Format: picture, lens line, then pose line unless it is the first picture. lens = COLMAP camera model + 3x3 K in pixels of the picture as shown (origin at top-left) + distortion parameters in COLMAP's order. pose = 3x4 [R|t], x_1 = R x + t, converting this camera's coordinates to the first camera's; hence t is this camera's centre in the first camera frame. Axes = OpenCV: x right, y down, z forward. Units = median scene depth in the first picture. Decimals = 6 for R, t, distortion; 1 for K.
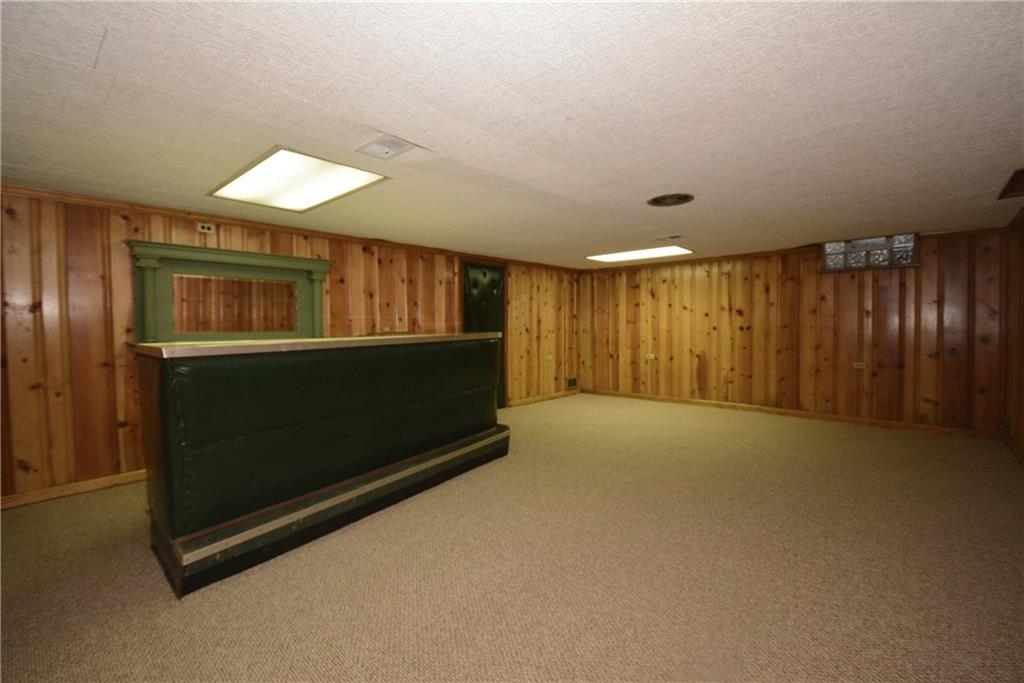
lens RADIAL K [[452.6, 0, 509.0], [0, 452.6, 341.5], [0, 0, 1]] dist [0.002370, -0.002137]
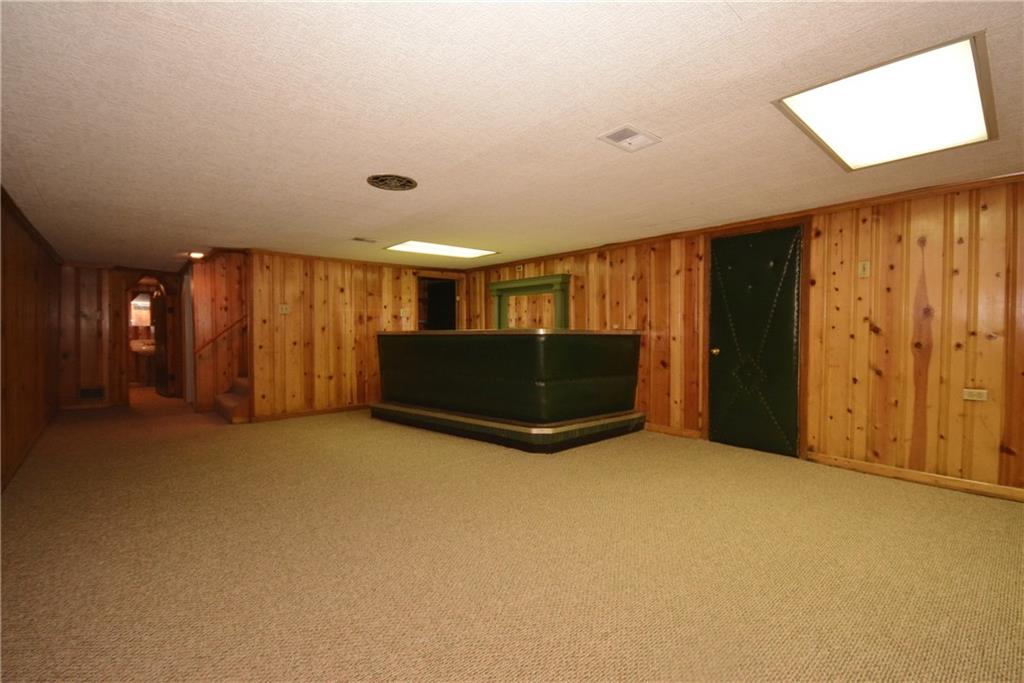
lens RADIAL K [[452.6, 0, 509.1], [0, 452.6, 336.4], [0, 0, 1]] dist [0.002370, -0.002137]
pose [[-0.108782, 0.018124, -0.993900, 0.752898], [-0.036113, 0.999102, 0.022171, -0.017774], [0.993410, 0.038304, -0.108029, 0.811041]]
